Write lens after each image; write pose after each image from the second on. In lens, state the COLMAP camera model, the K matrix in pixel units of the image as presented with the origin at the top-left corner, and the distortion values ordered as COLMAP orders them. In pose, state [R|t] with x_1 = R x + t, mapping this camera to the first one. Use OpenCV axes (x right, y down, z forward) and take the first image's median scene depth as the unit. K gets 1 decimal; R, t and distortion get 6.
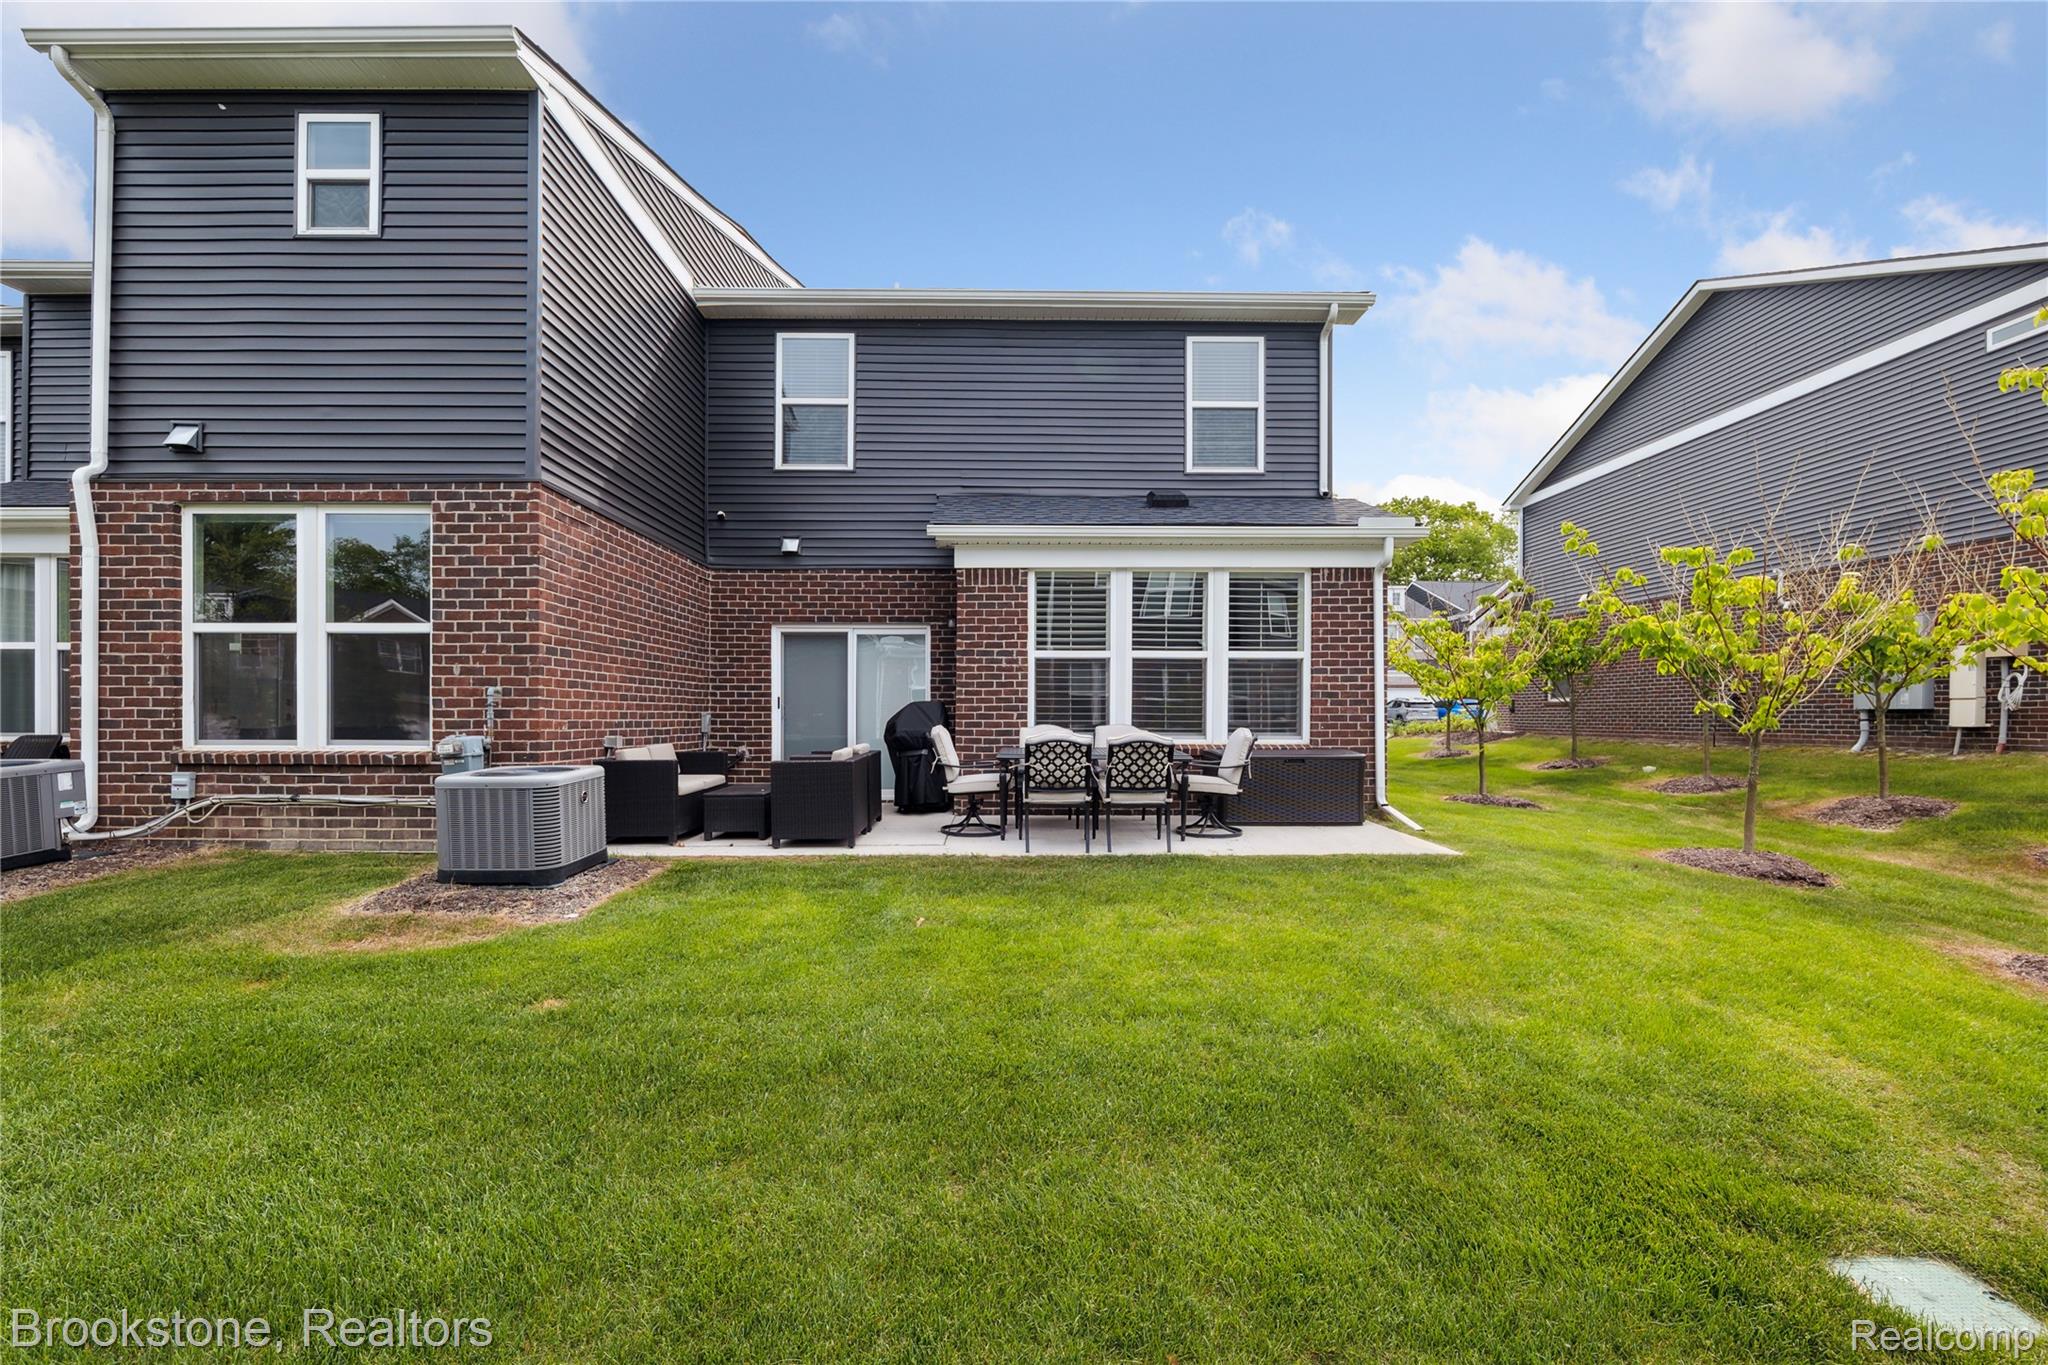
lens RADIAL K [[840.7, 0, 1013.8], [0, 840.7, 713.1], [0, 0, 1]] dist [-0.010552, -0.000280]
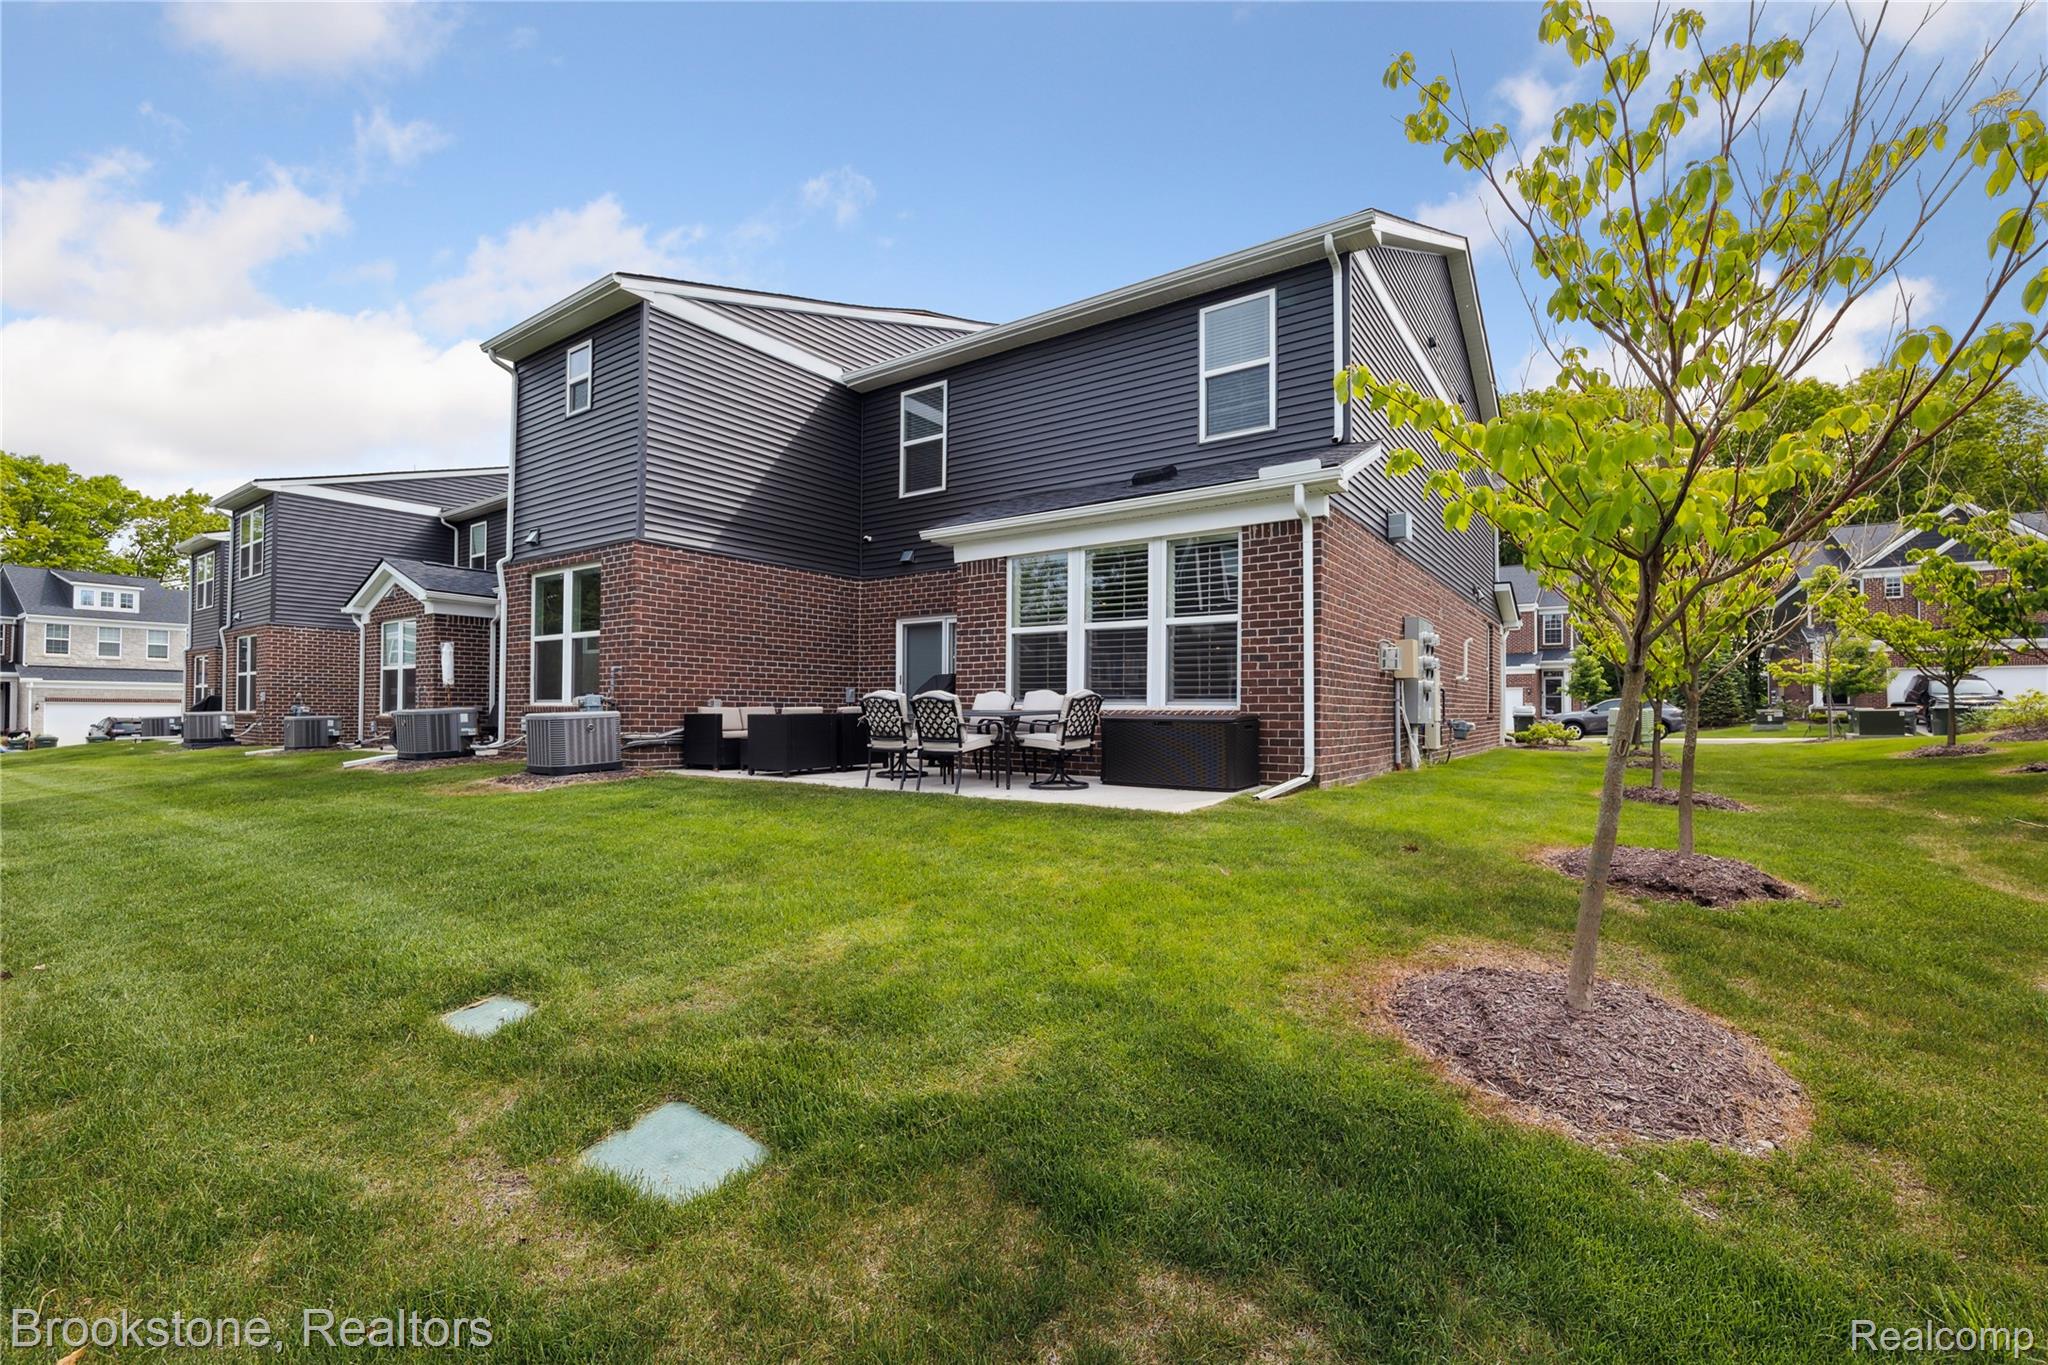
lens RADIAL K [[834.4, 0, 1021.4], [0, 834.4, 688.7], [0, 0, 1]] dist [-0.011464, -0.000029]
pose [[0.820512, -0.011966, -0.571504, 0.686969], [-0.002092, 0.999711, -0.023936, 0.035659], [0.571625, 0.020835, 0.820250, 0.076261]]
